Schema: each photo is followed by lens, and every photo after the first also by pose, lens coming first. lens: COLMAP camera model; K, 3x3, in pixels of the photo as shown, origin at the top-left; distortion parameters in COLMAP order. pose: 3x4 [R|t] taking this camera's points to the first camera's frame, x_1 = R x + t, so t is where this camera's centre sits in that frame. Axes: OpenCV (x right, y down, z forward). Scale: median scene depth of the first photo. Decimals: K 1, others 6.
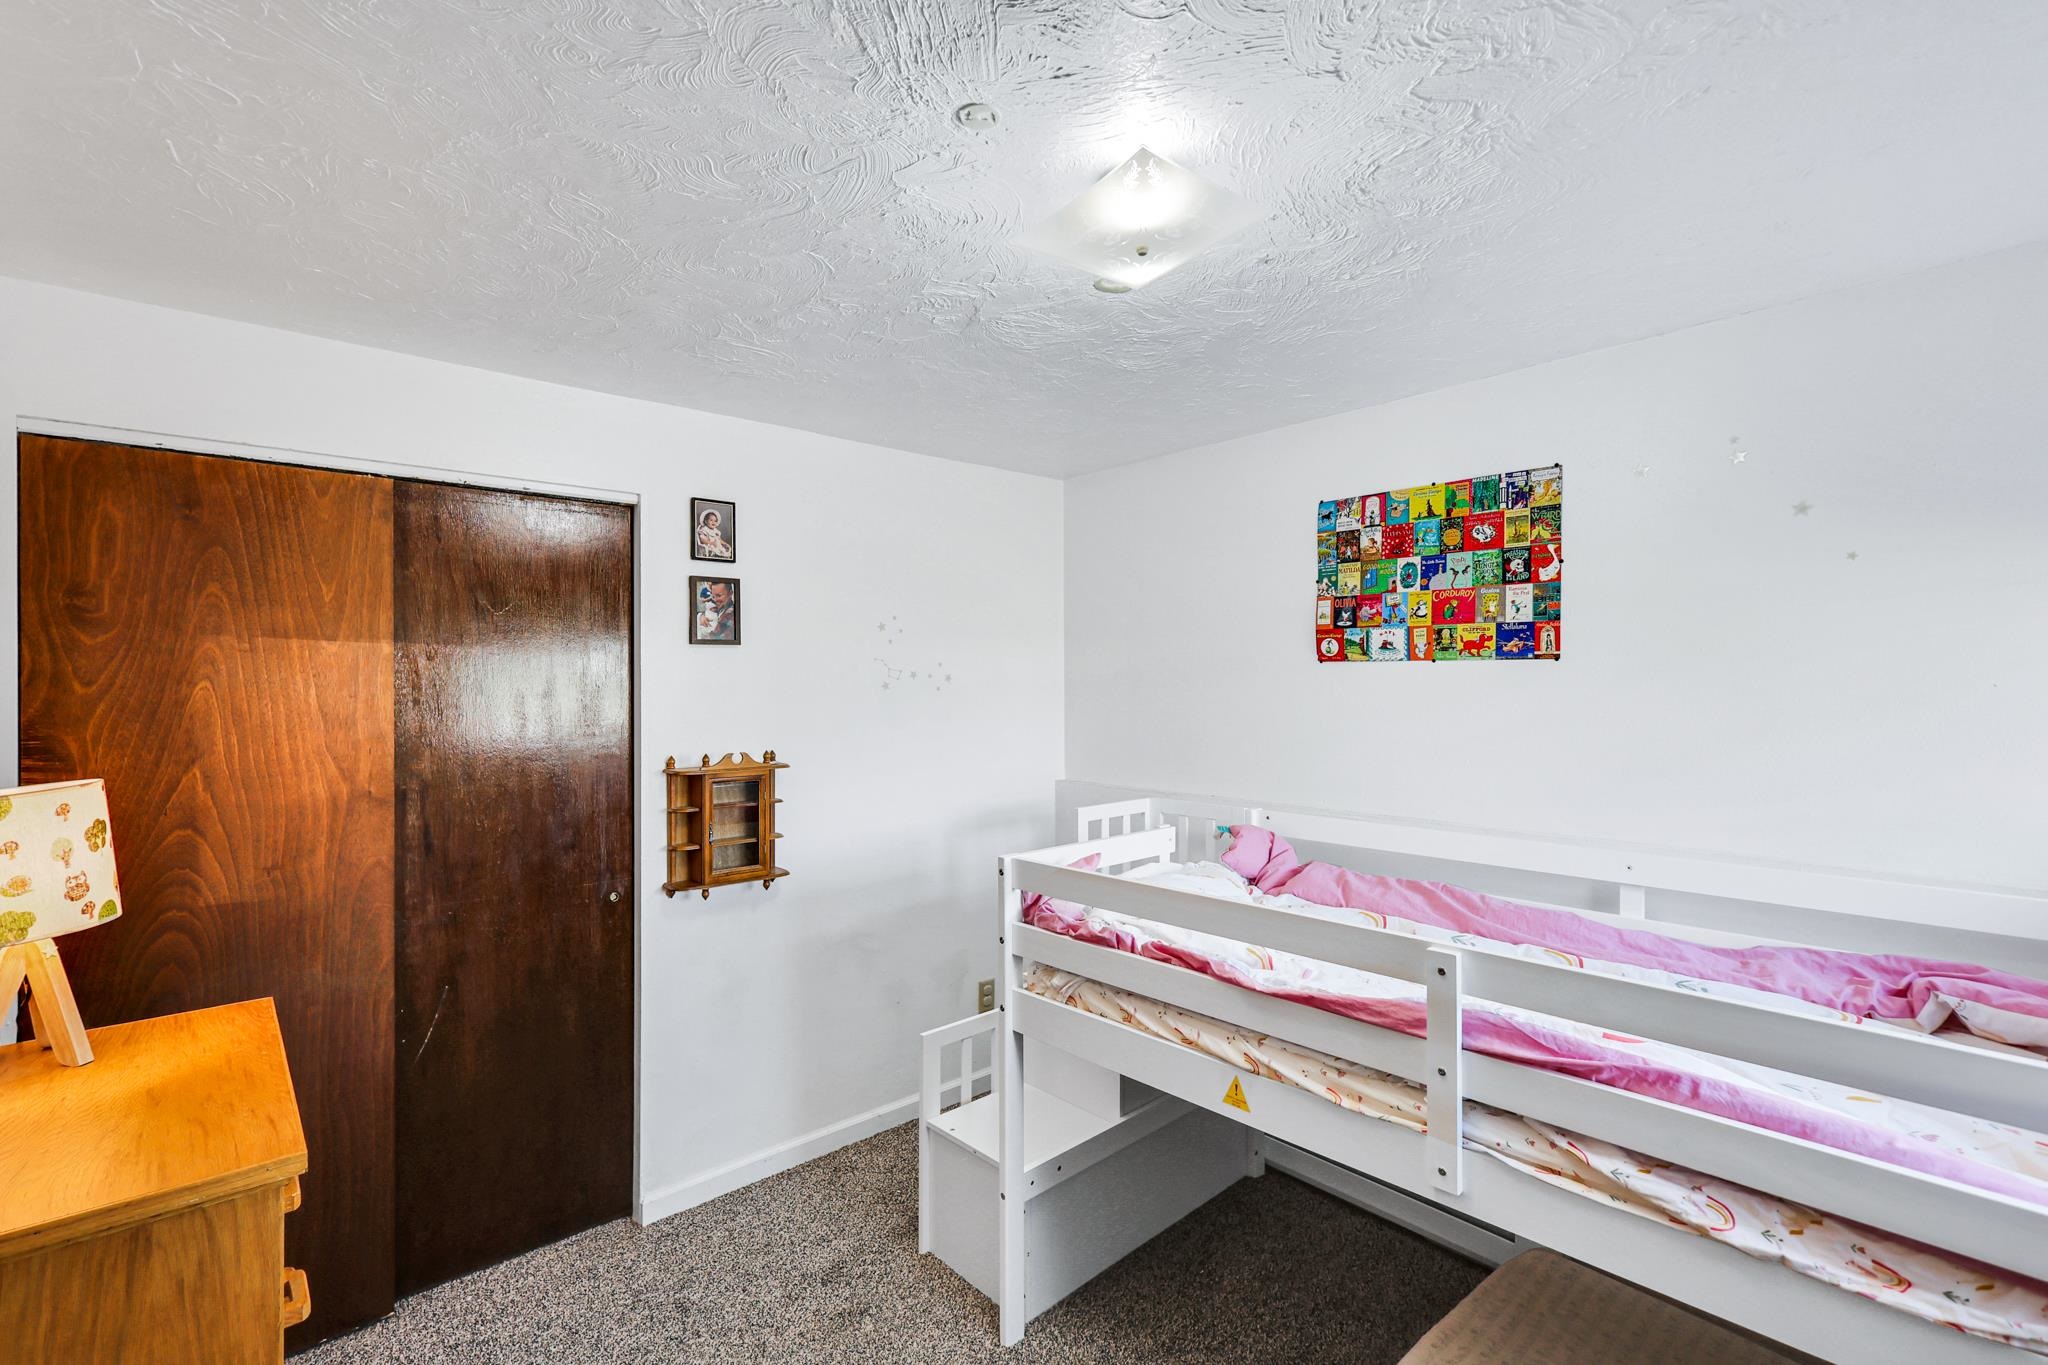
lens RADIAL K [[907.0, 0, 1005.6], [0, 907.0, 686.3], [0, 0, 1]] dist [0.003308, -0.000419]
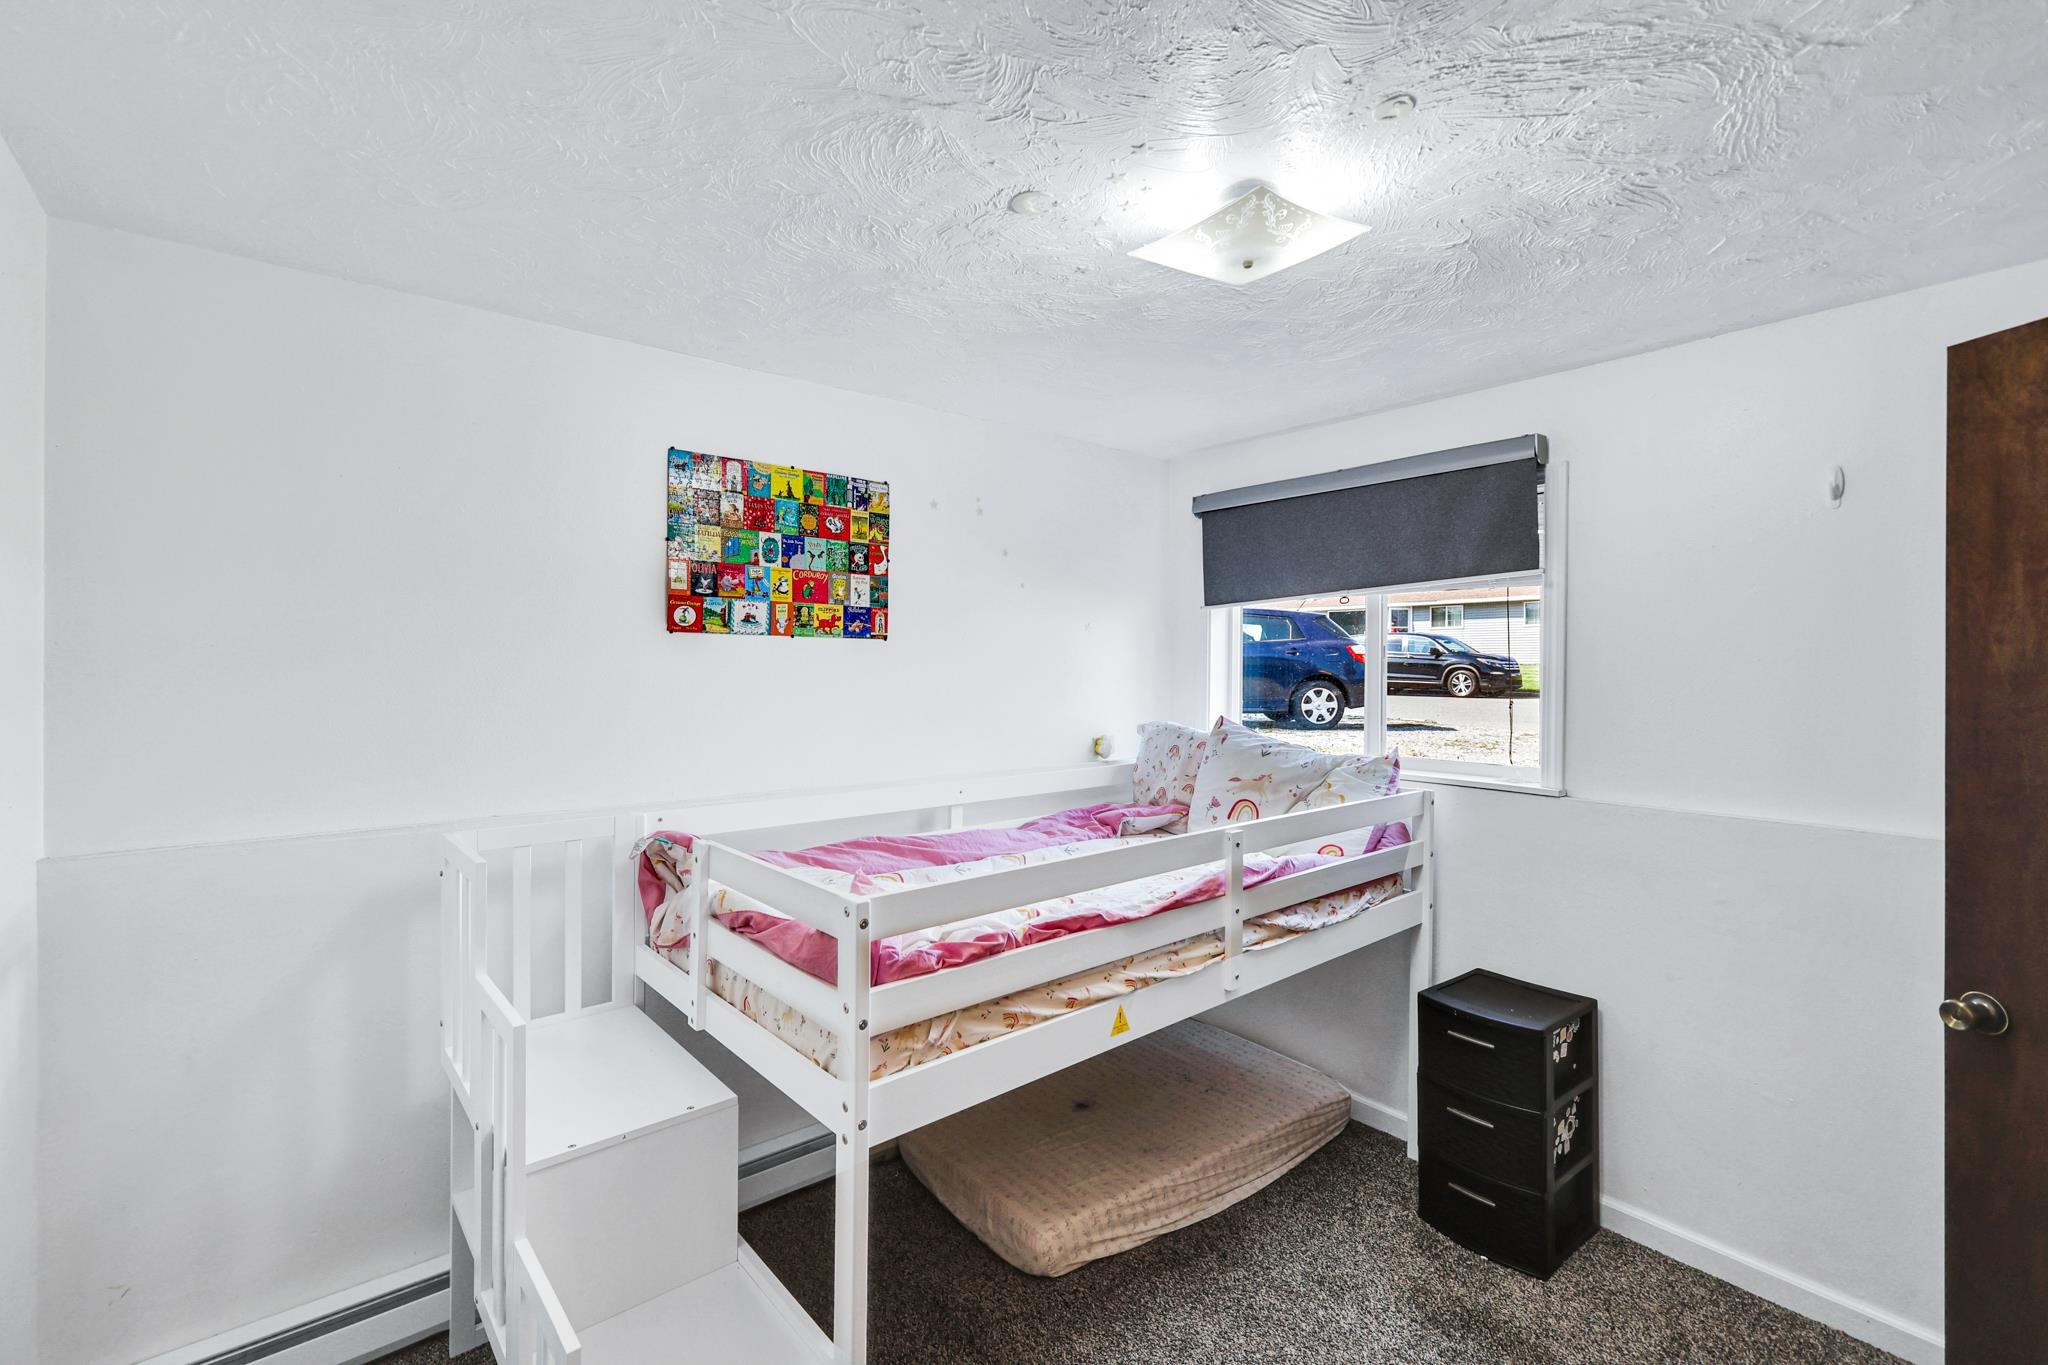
lens RADIAL K [[907.0, 0, 1008.3], [0, 907.0, 665.7], [0, 0, 1]] dist [0.003308, -0.000419]
pose [[0.026735, 0.005618, 0.999627, -0.580748], [0.002042, 0.999982, -0.005675, 0.012500], [-0.999640, 0.002193, 0.026723, 0.742999]]
